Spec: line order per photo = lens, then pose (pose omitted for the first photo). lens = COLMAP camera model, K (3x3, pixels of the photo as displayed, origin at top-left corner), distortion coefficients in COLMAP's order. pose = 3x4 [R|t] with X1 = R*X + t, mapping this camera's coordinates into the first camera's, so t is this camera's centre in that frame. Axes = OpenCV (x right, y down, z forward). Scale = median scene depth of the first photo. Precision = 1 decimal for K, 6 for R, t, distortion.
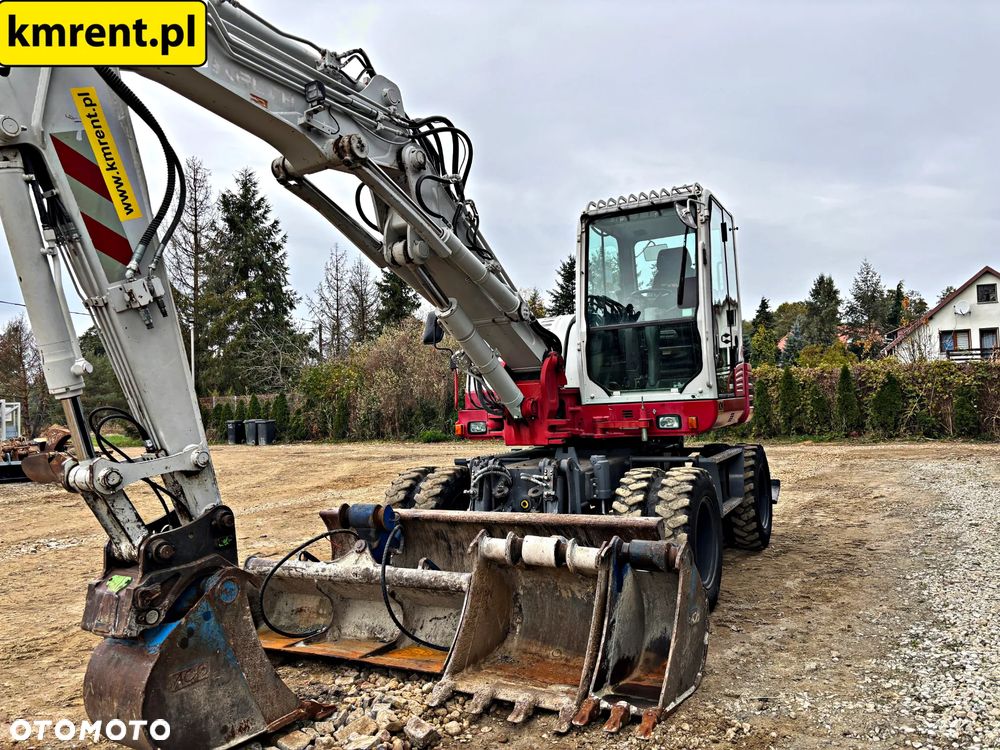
lens RADIAL K [[753.8, 0, 493.7], [0, 753.8, 373.8], [0, 0, 1]] dist [0.048229, -0.050983]
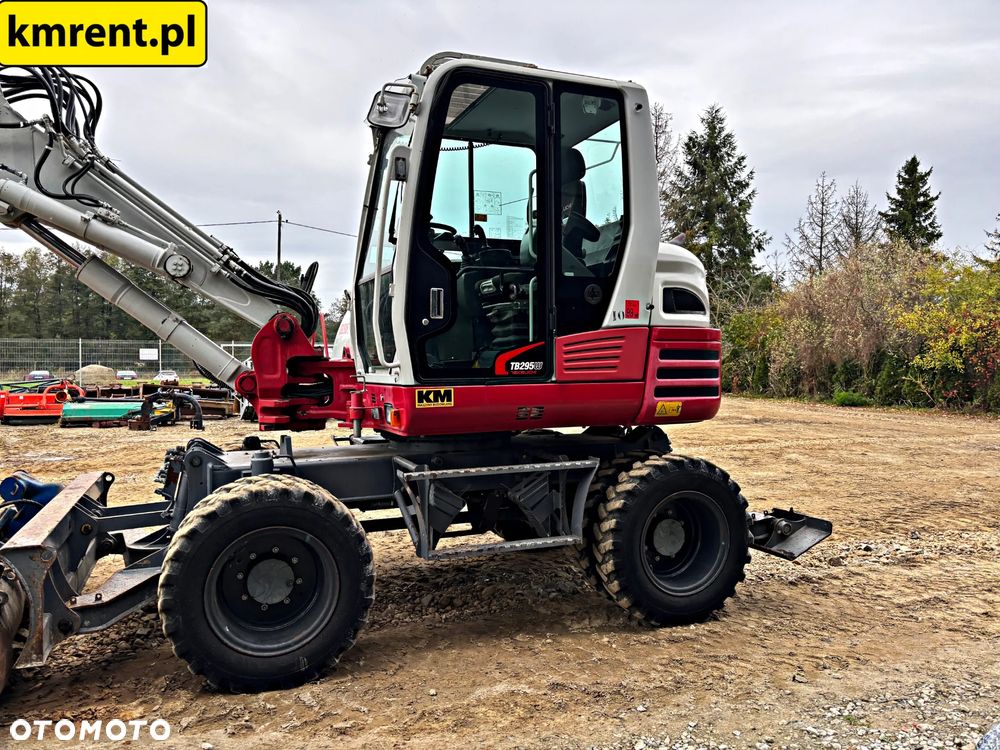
lens RADIAL K [[753.8, 0, 493.2], [0, 753.8, 379.8], [0, 0, 1]] dist [0.048229, -0.050983]
pose [[0.762519, 0.056888, -0.644460, 0.740614], [-0.004102, 0.996532, 0.083113, -0.026553], [0.646953, -0.060731, 0.760107, 0.515906]]
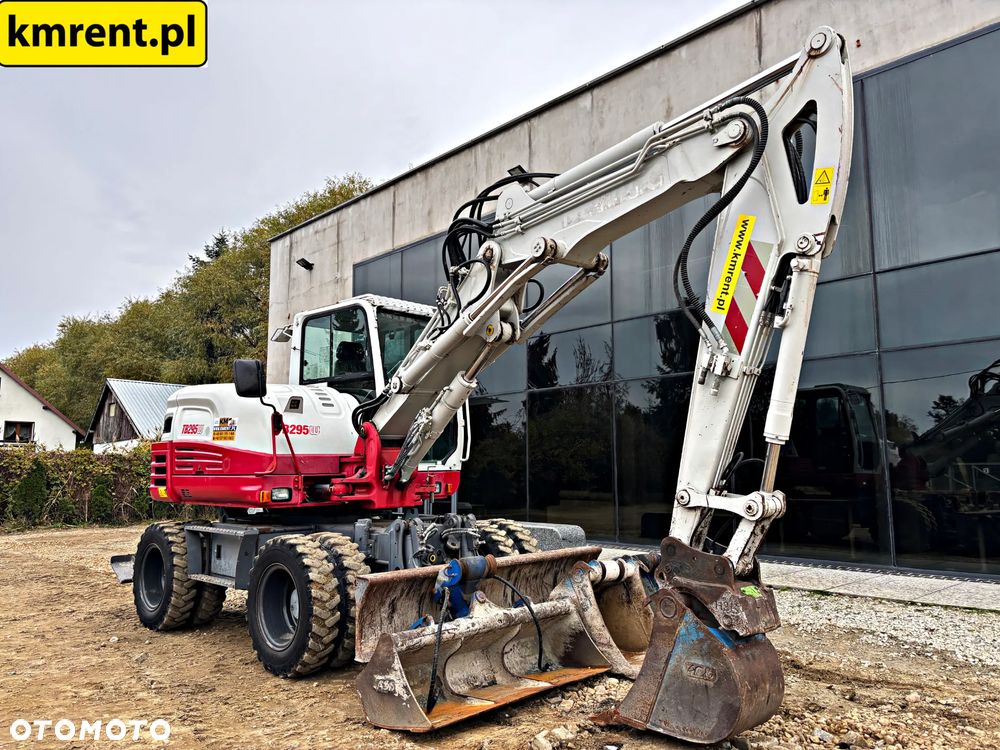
lens RADIAL K [[753.8, 0, 494.7], [0, 753.8, 374.2], [0, 0, 1]] dist [0.048229, -0.050983]
pose [[0.284329, 0.160803, 0.945145, -0.943830], [-0.042034, 0.986977, -0.155275, 0.065921], [-0.957805, 0.004421, 0.287385, 0.526593]]
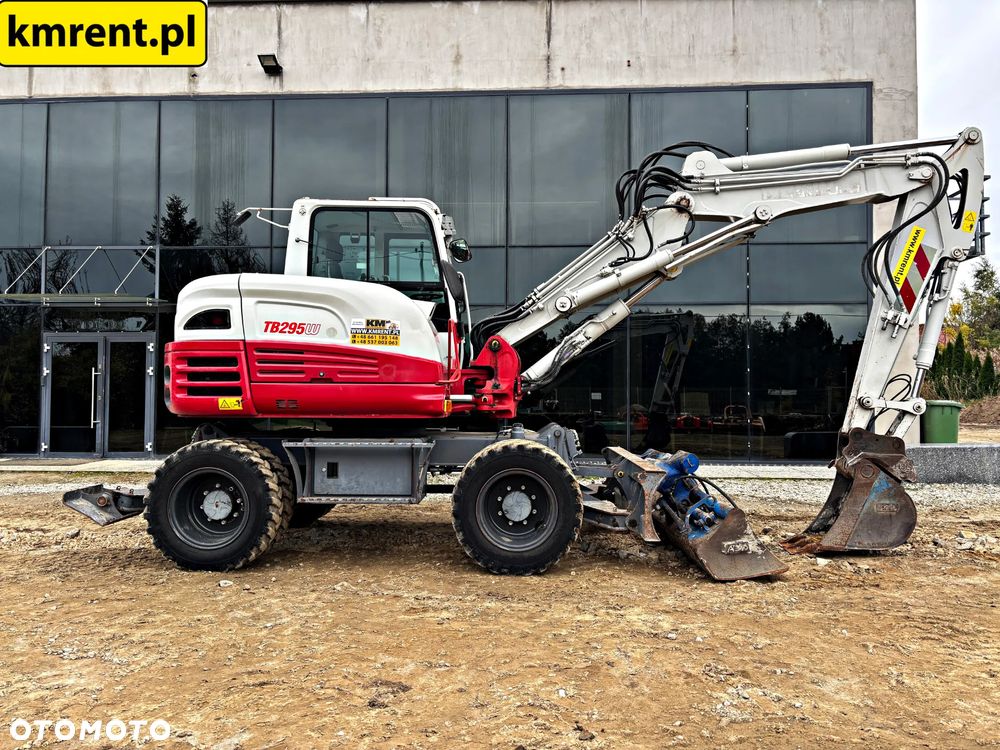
lens RADIAL K [[753.8, 0, 506.8], [0, 753.8, 373.7], [0, 0, 1]] dist [0.048229, -0.050983]
pose [[-0.460026, 0.065560, 0.885482, -0.942783], [-0.018763, 0.996330, -0.083515, 0.120541], [-0.887707, -0.055033, -0.457107, 1.484236]]
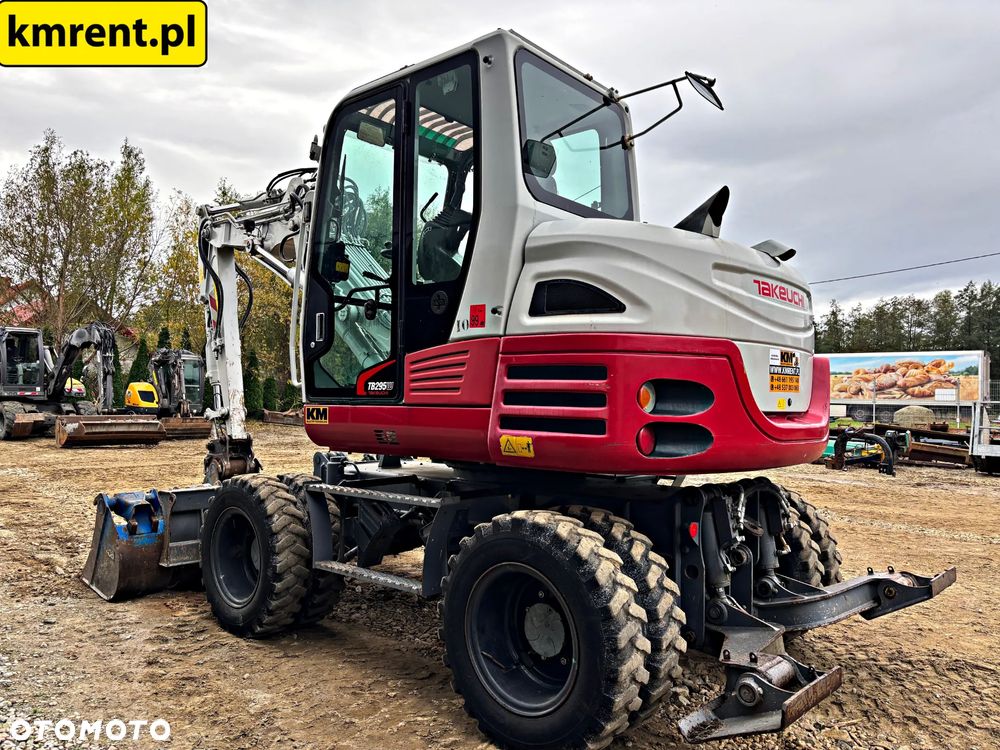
lens RADIAL K [[753.8, 0, 498.5], [0, 753.8, 376.8], [0, 0, 1]] dist [0.048229, -0.050983]
pose [[-0.235347, 0.012494, -0.971831, 0.924077], [0.032665, 0.999454, 0.004939, 0.009085], [0.971362, -0.030582, -0.235626, 1.294106]]
